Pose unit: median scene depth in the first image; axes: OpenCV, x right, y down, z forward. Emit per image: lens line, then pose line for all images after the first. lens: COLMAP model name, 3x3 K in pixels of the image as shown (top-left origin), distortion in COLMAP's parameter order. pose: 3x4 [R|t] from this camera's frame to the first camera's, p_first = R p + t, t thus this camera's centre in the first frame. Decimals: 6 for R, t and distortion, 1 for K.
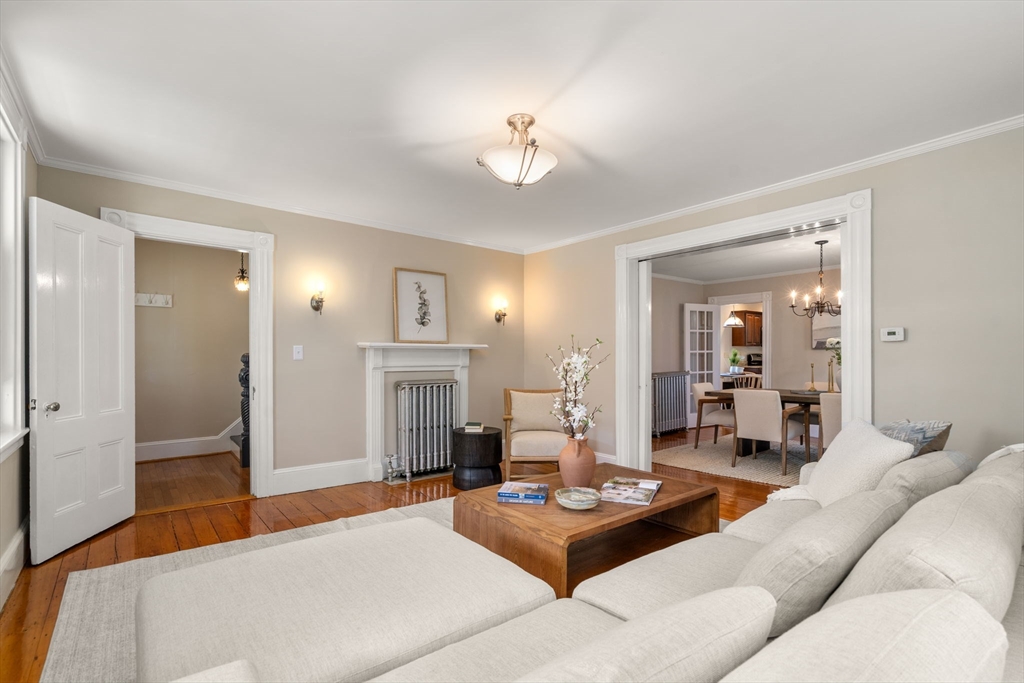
lens RADIAL K [[474.6, 0, 510.8], [0, 474.6, 354.5], [0, 0, 1]] dist [-0.001574, 0.000002]
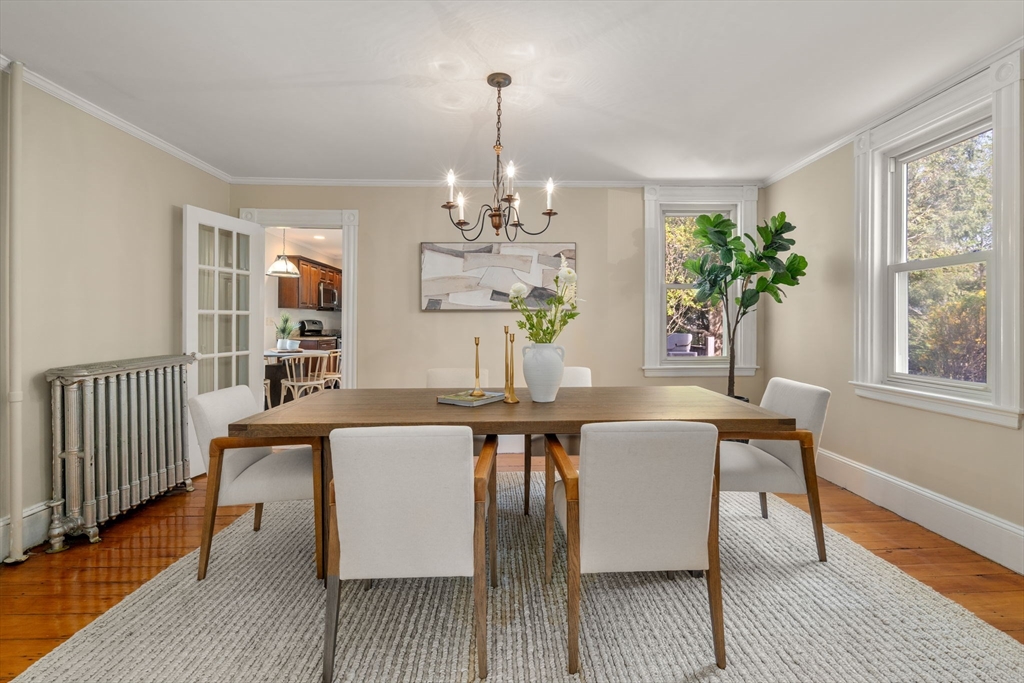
lens RADIAL K [[474.3, 0, 521.1], [0, 474.3, 323.5], [0, 0, 1]] dist [-0.003499, 0.000077]
pose [[0.596327, 0.005256, 0.802724, 0.191353], [-0.005717, 0.999981, -0.002301, 0.004701], [-0.802721, -0.003217, 0.596346, 0.462691]]
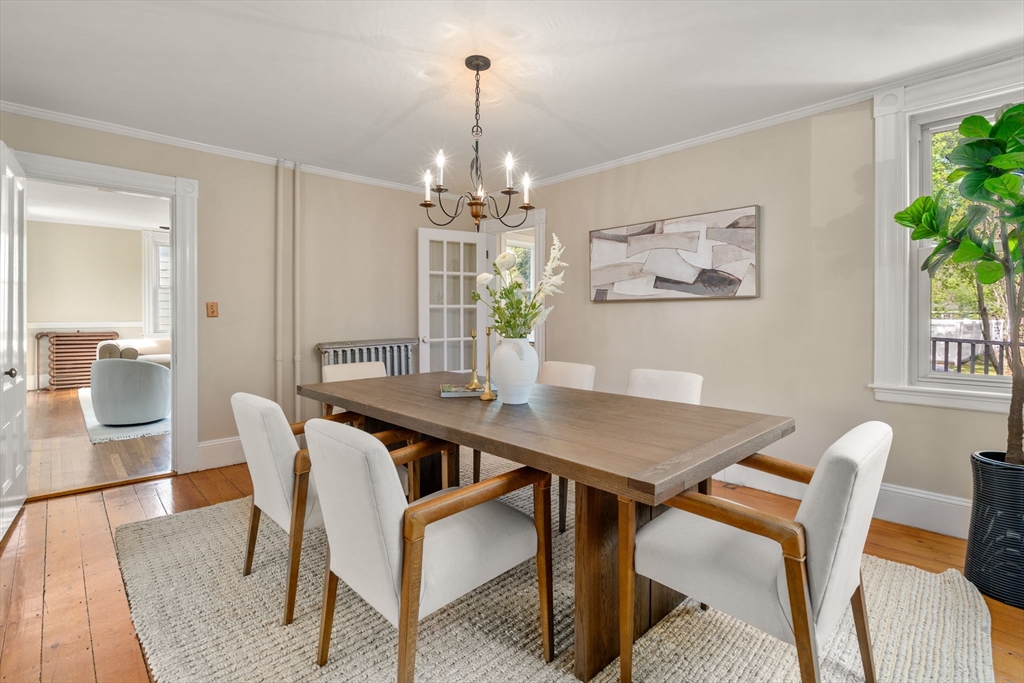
lens RADIAL K [[487.6, 0, 528.8], [0, 487.6, 314.7], [0, 0, 1]] dist [-0.008002, 0.001095]
pose [[0.995085, 0.005333, 0.098885, 0.435077], [-0.005651, 0.999980, 0.002939, 0.002330], [-0.098867, -0.003483, 0.995095, 0.349561]]
